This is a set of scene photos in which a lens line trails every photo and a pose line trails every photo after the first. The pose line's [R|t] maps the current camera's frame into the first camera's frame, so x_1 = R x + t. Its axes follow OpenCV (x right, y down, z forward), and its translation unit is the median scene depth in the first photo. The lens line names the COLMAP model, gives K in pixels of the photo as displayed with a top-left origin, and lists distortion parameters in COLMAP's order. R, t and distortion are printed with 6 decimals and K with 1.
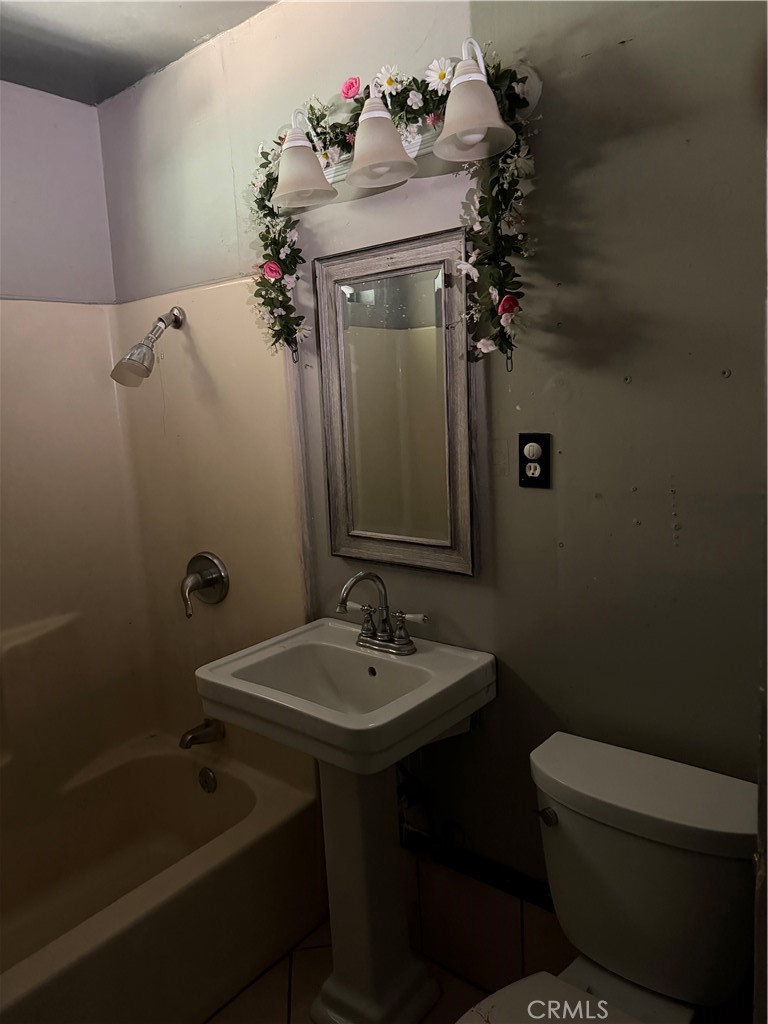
lens RADIAL K [[704.4, 0, 385.0], [0, 704.4, 499.2], [0, 0, 1]] dist [0.087767, -0.092505]
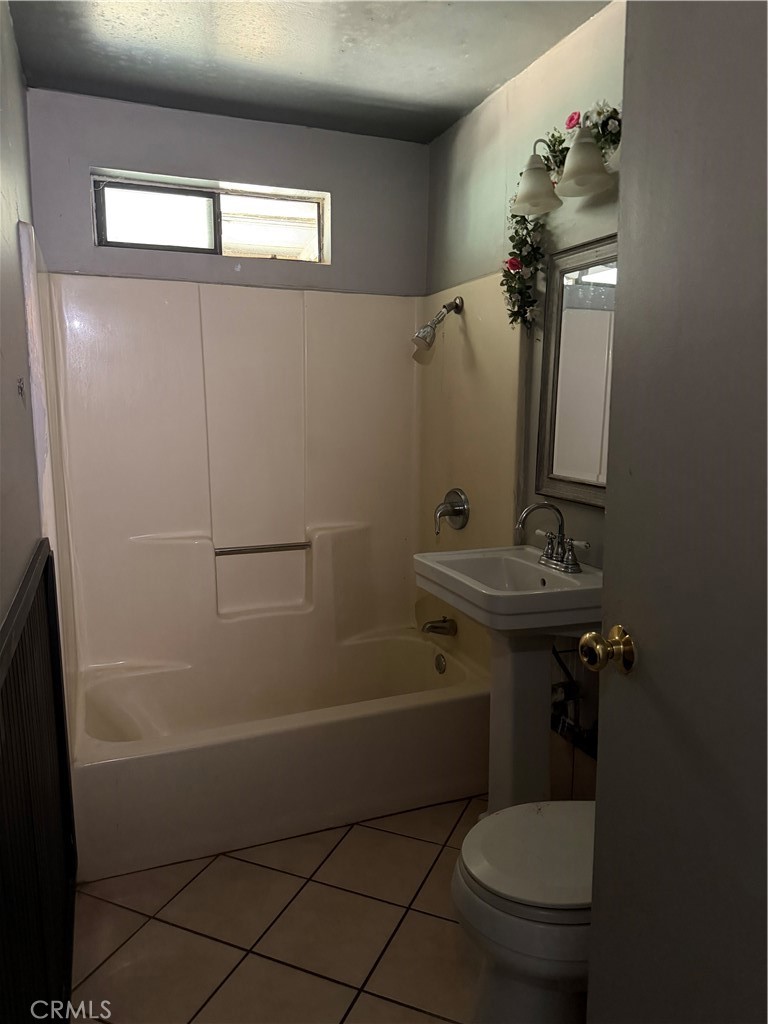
lens RADIAL K [[717.5, 0, 384.0], [0, 717.5, 512.0], [0, 0, 1]] dist [0.066625, -0.093495]
pose [[0.871137, 0.125292, -0.474786, 0.304352], [-0.116899, 0.992017, 0.047298, 0.084592], [0.476922, 0.014298, 0.878829, -0.246825]]
